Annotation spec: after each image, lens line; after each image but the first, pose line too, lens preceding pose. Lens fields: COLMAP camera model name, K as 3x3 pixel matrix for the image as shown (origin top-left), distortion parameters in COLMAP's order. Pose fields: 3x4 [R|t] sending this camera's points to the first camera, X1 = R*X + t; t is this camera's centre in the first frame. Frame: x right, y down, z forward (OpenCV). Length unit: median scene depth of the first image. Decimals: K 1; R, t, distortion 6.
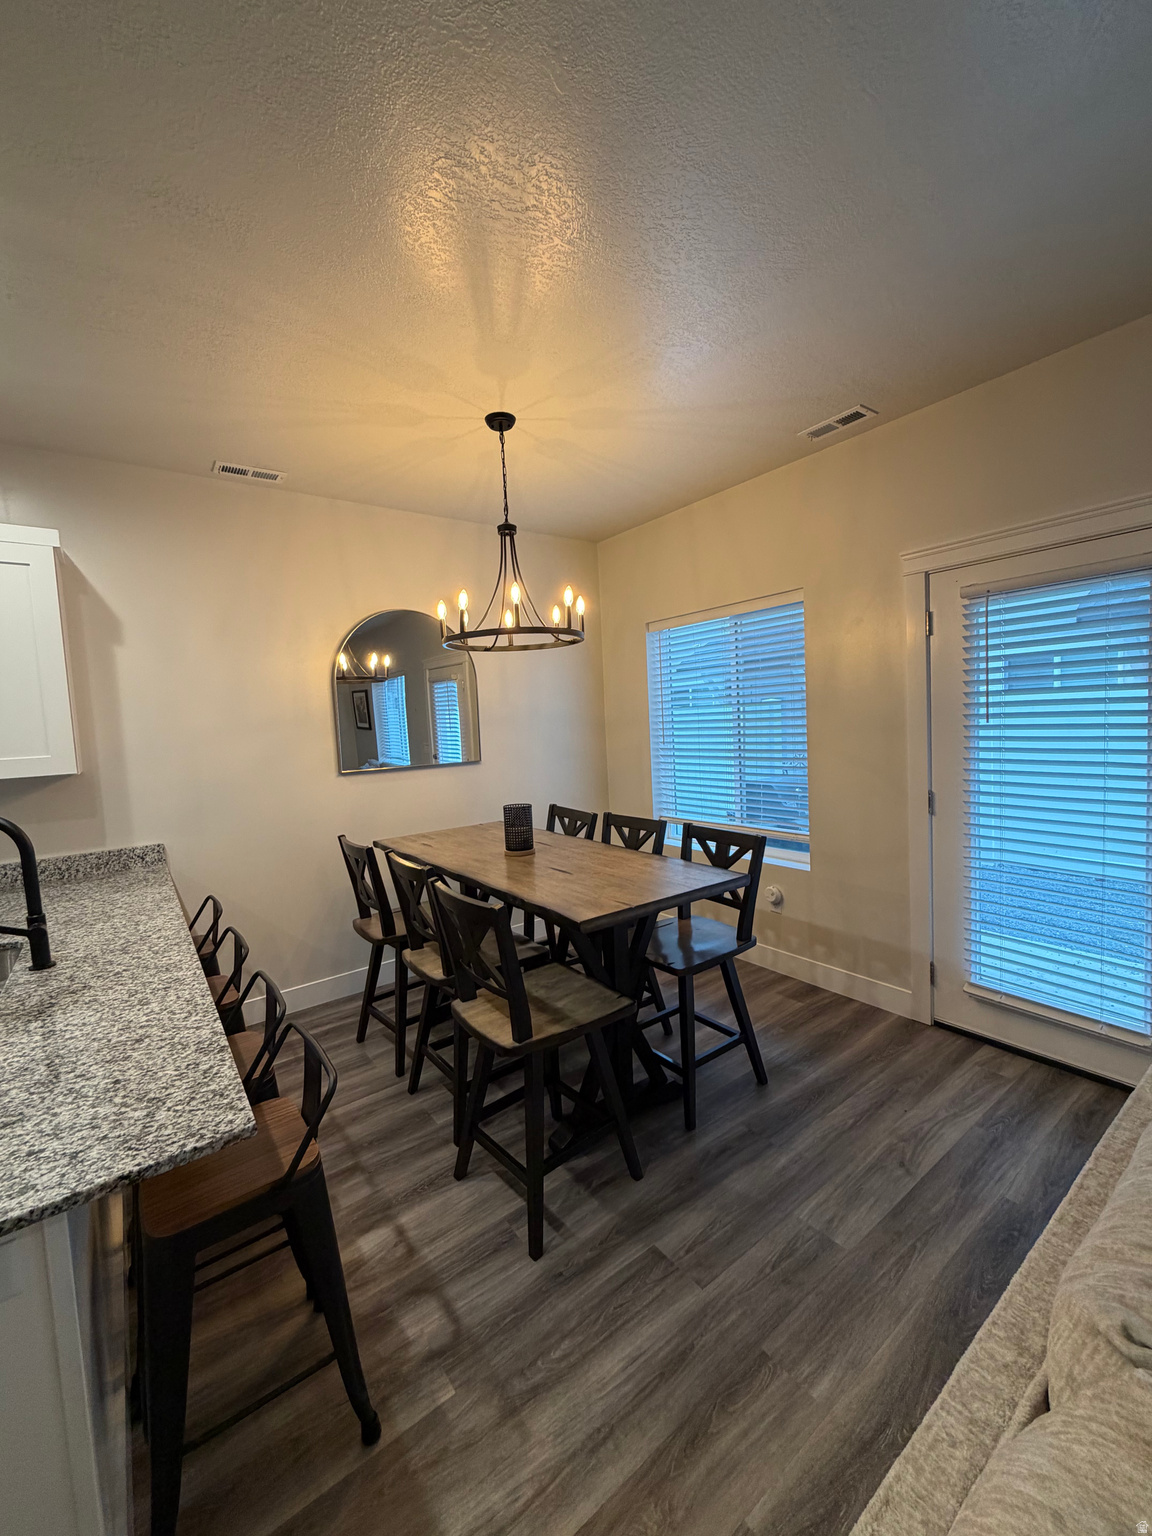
lens RADIAL K [[615.7, 0, 579.7], [0, 615.7, 762.0], [0, 0, 1]] dist [0.004379, -0.000010]
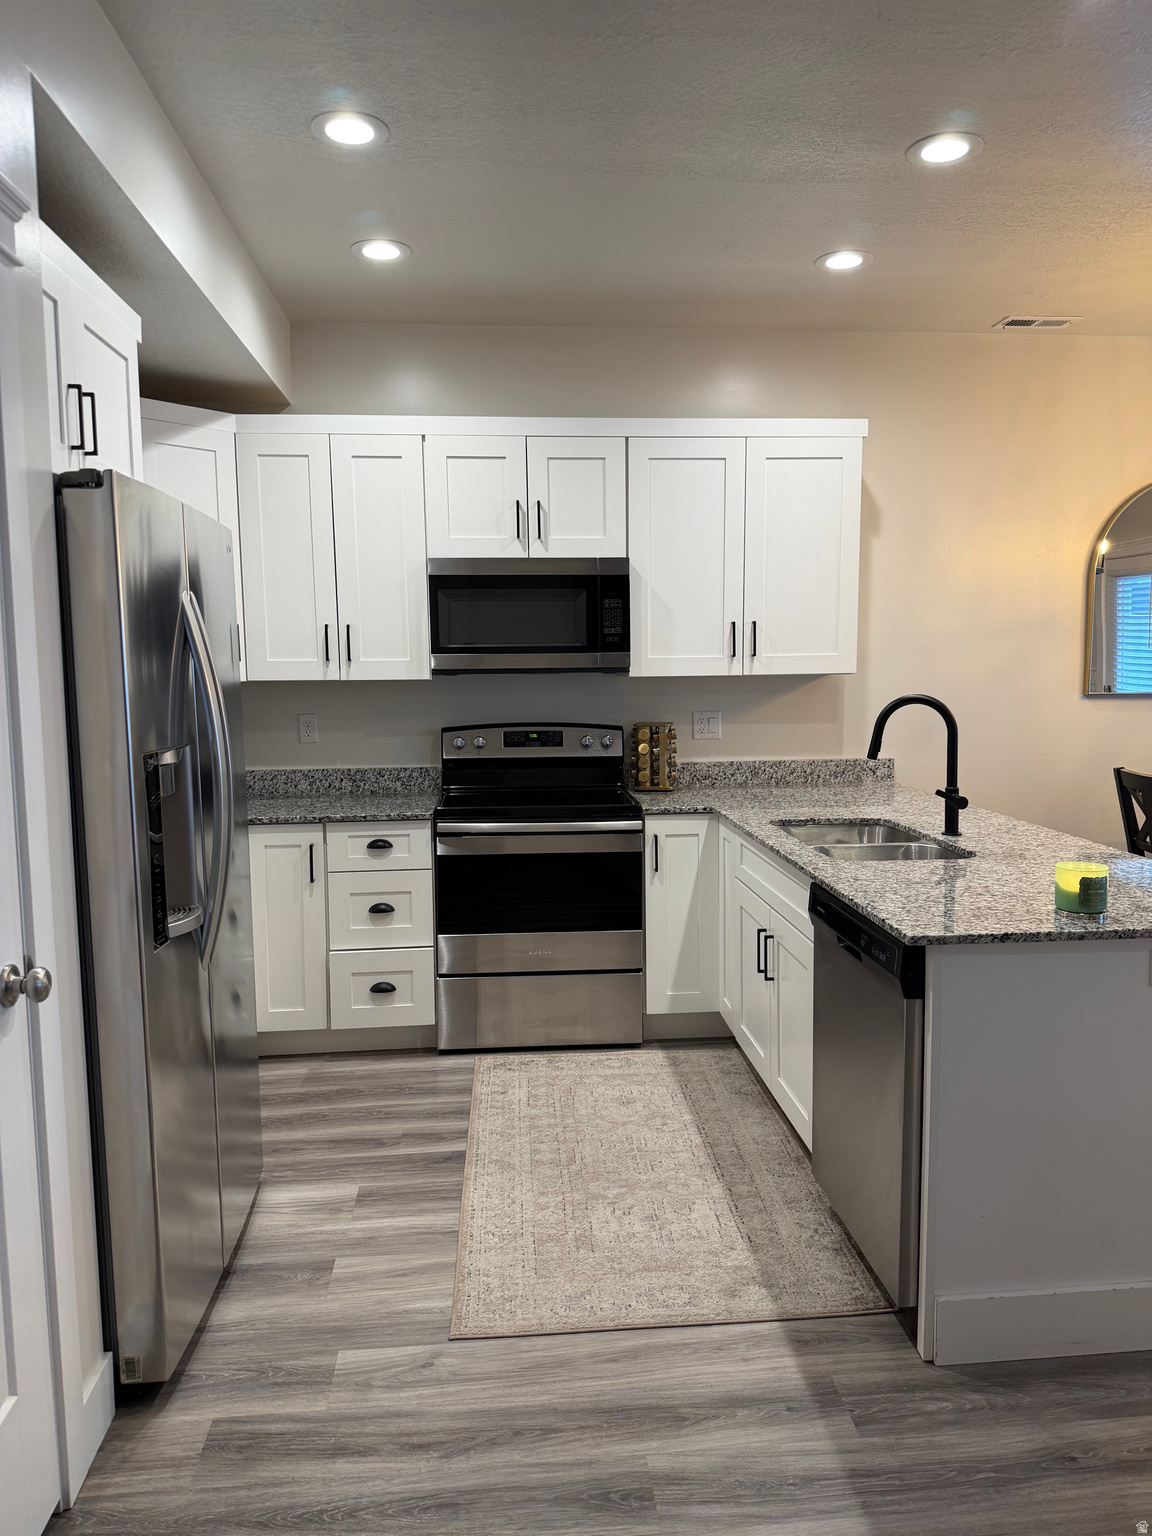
lens RADIAL K [[1079.3, 0, 577.5], [0, 1079.3, 764.2], [0, 0, 1]] dist [0.065684, -0.083044]
pose [[0.849012, 0.093213, -0.520087, -0.258251], [-0.068973, 0.995445, 0.065814, 0.072268], [0.523853, -0.020005, 0.851574, -0.628266]]
